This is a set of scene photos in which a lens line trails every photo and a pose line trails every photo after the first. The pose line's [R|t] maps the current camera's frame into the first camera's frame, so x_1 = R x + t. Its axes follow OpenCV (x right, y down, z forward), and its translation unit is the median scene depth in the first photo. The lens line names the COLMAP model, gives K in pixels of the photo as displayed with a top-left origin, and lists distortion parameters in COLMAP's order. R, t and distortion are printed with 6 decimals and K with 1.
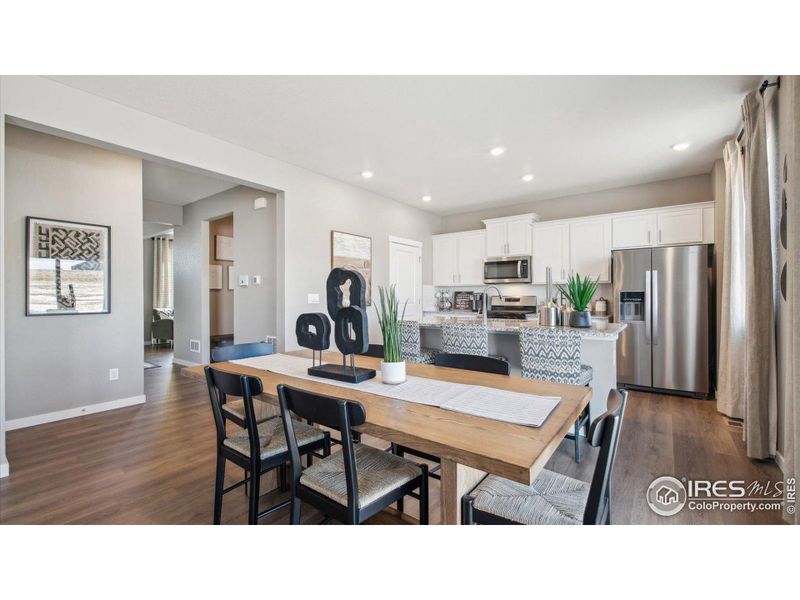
lens RADIAL K [[346.9, 0, 396.3], [0, 346.9, 295.4], [0, 0, 1]] dist [0.011567, -0.007104]
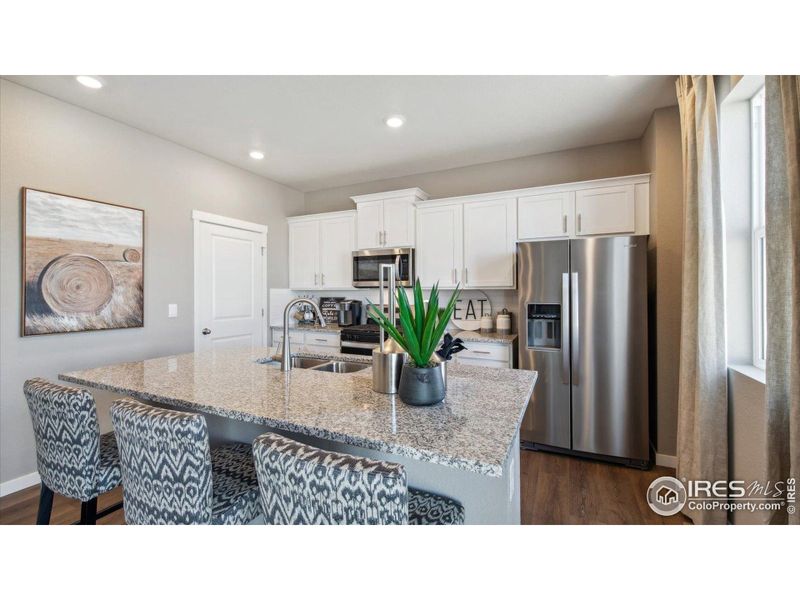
lens RADIAL K [[346.9, 0, 396.3], [0, 346.9, 295.4], [0, 0, 1]] dist [0.011567, -0.007104]
pose [[0.979398, -0.002199, 0.201927, 0.234923], [0.000411, 0.999960, 0.008894, -0.028917], [-0.201939, -0.008627, 0.979360, 0.357083]]
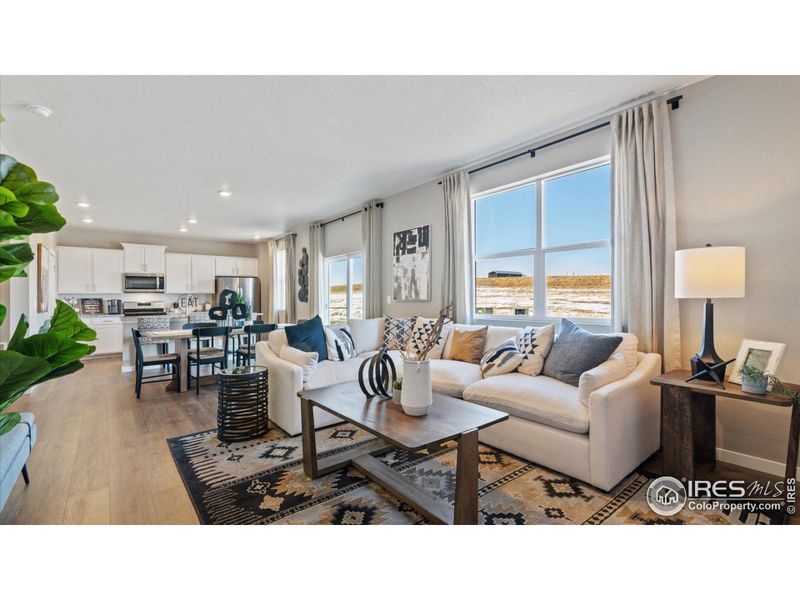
lens RADIAL K [[355.2, 0, 397.6], [0, 355.2, 296.0], [0, 0, 1]] dist [0.015799, -0.008903]
pose [[0.227776, 0.003533, 0.973707, -0.968519], [0.012902, 0.999895, -0.006647, 0.002264], [-0.973628, 0.014076, 0.227707, -0.352945]]
